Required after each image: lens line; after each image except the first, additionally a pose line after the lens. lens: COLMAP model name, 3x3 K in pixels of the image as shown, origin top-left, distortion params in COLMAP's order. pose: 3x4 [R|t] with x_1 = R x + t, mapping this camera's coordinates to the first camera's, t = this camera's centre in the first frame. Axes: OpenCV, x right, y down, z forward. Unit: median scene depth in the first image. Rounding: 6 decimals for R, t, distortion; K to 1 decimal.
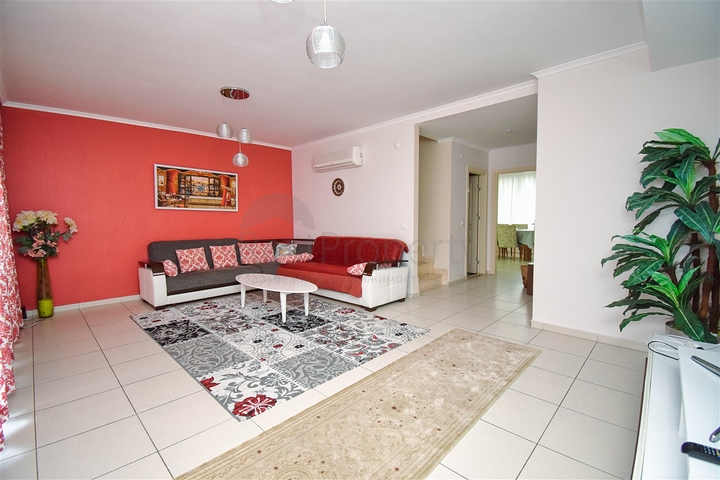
lens RADIAL K [[320.6, 0, 363.0], [0, 320.6, 240.9], [0, 0, 1]] dist [0.008136, -0.000485]
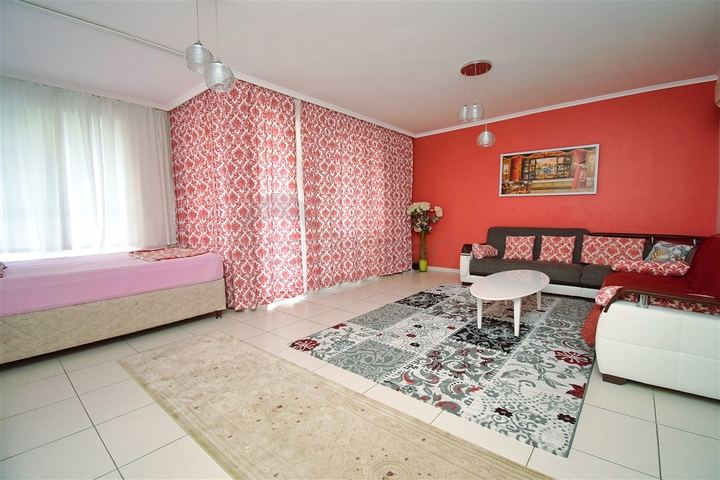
lens RADIAL K [[320.6, 0, 359.7], [0, 320.6, 238.3], [0, 0, 1]] dist [0.008136, -0.000485]
pose [[0.058665, 0.081958, -0.994908, 0.547902], [-0.055423, 0.995354, 0.078727, -0.026129], [0.996738, 0.050522, 0.062935, 0.635936]]
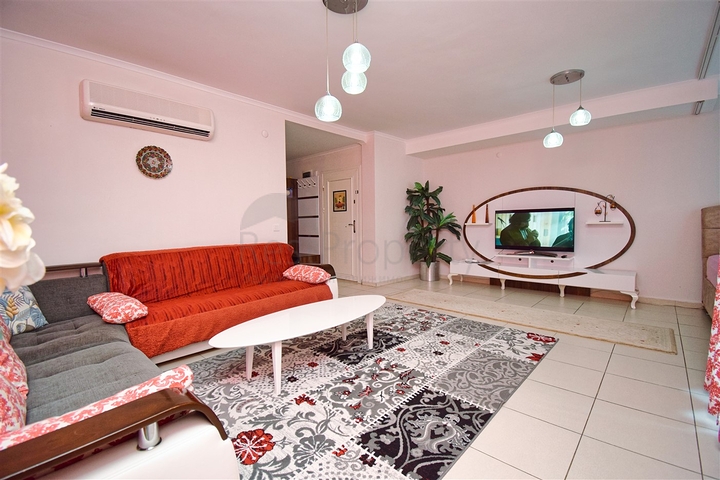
lens RADIAL K [[320.6, 0, 363.8], [0, 320.6, 236.7], [0, 0, 1]] dist [0.008136, -0.000485]
pose [[-0.021859, -0.034801, 0.999155, -1.011750], [0.085586, 0.995660, 0.036552, -0.042318], [-0.996091, 0.086313, -0.018786, 1.020352]]
